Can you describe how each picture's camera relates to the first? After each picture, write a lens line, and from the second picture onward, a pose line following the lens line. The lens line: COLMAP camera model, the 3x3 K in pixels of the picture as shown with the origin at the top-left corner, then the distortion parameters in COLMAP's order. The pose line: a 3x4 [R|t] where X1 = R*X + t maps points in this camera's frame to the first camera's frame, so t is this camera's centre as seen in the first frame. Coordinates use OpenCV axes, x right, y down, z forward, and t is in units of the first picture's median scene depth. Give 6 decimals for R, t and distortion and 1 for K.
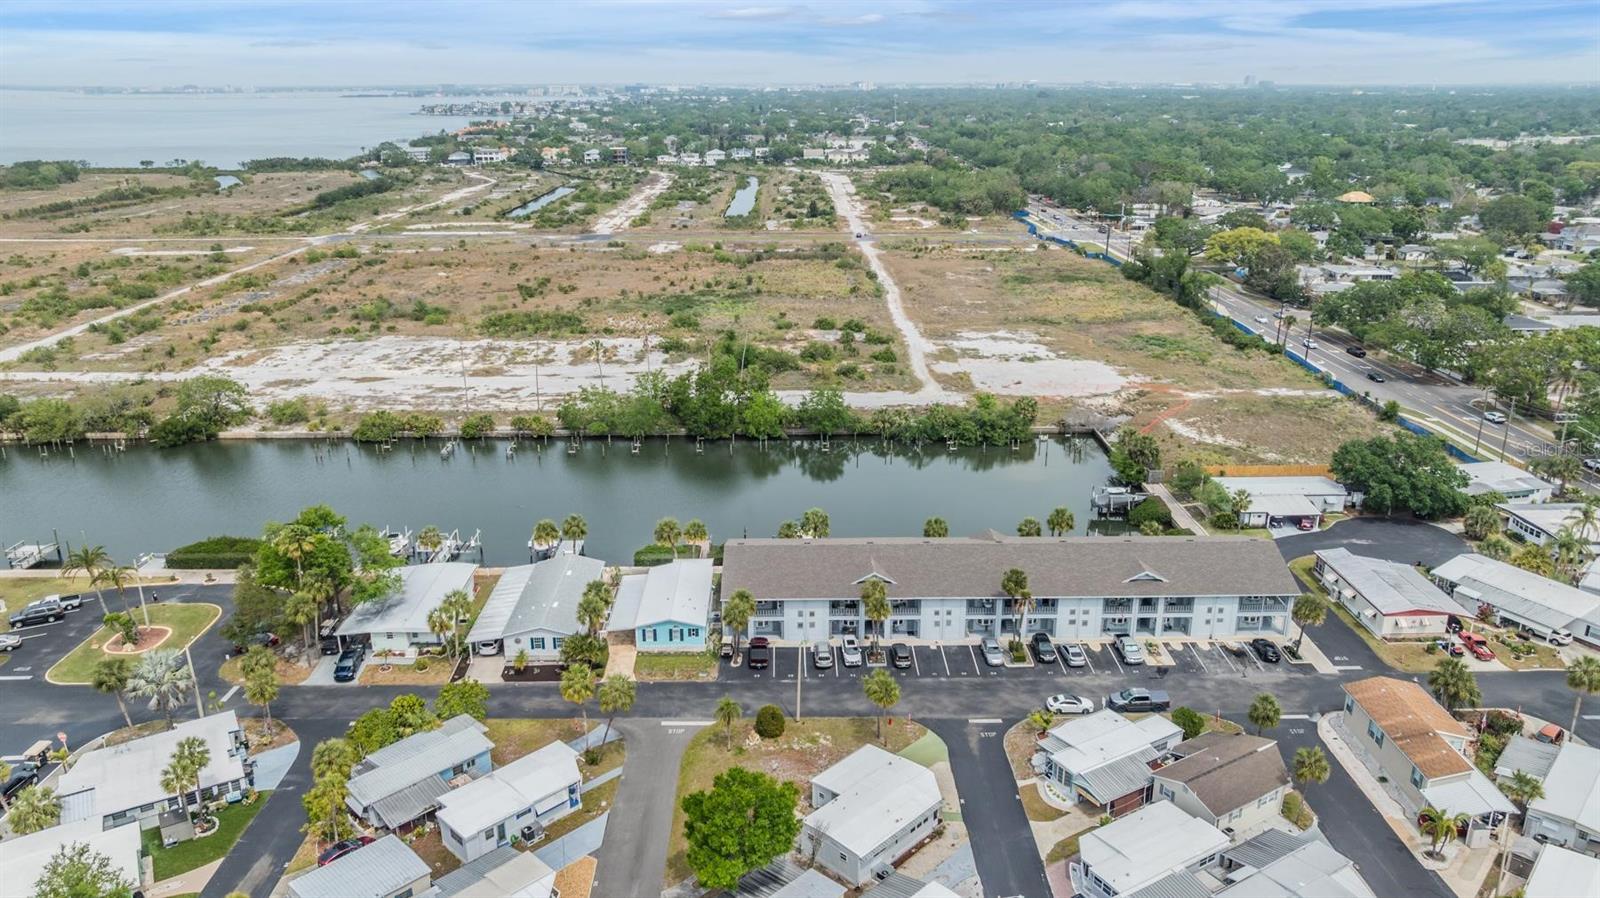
lens RADIAL K [[1128.7, 0, 812.5], [0, 1128.7, 439.3], [0, 0, 1]] dist [-0.021716, -0.002733]
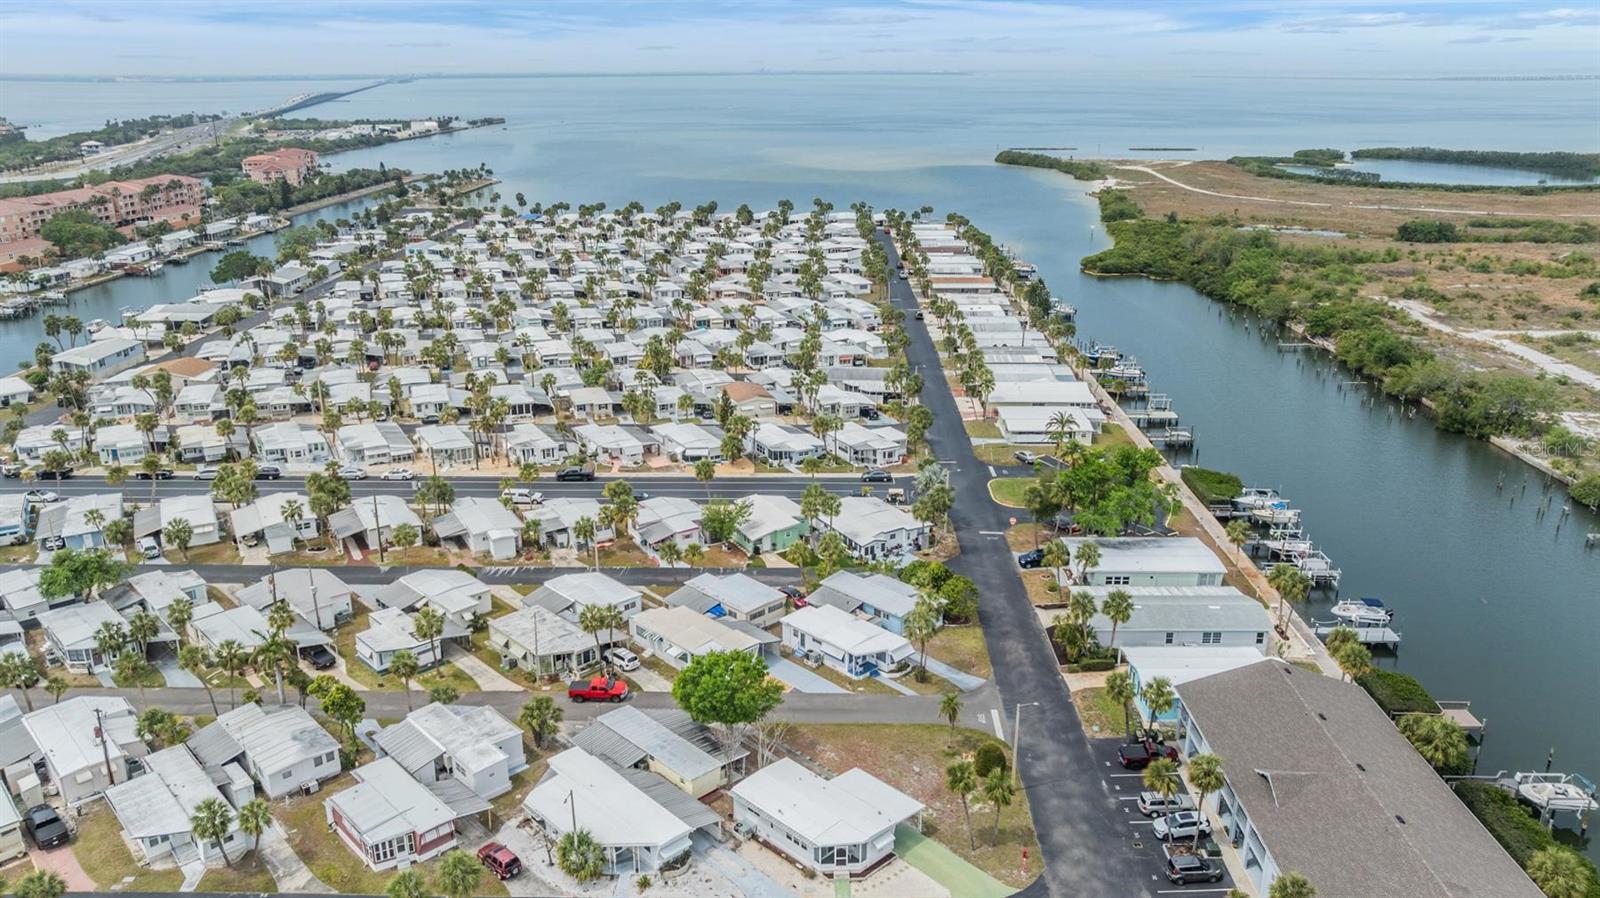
lens RADIAL K [[1128.7, 0, 812.5], [0, 1128.7, 439.3], [0, 0, 1]] dist [-0.021716, -0.002733]
pose [[-0.034661, 0.304782, -0.951791, 0.504289], [-0.291964, 0.907729, 0.301305, -0.150953], [0.955801, 0.288332, 0.057523, 0.469588]]
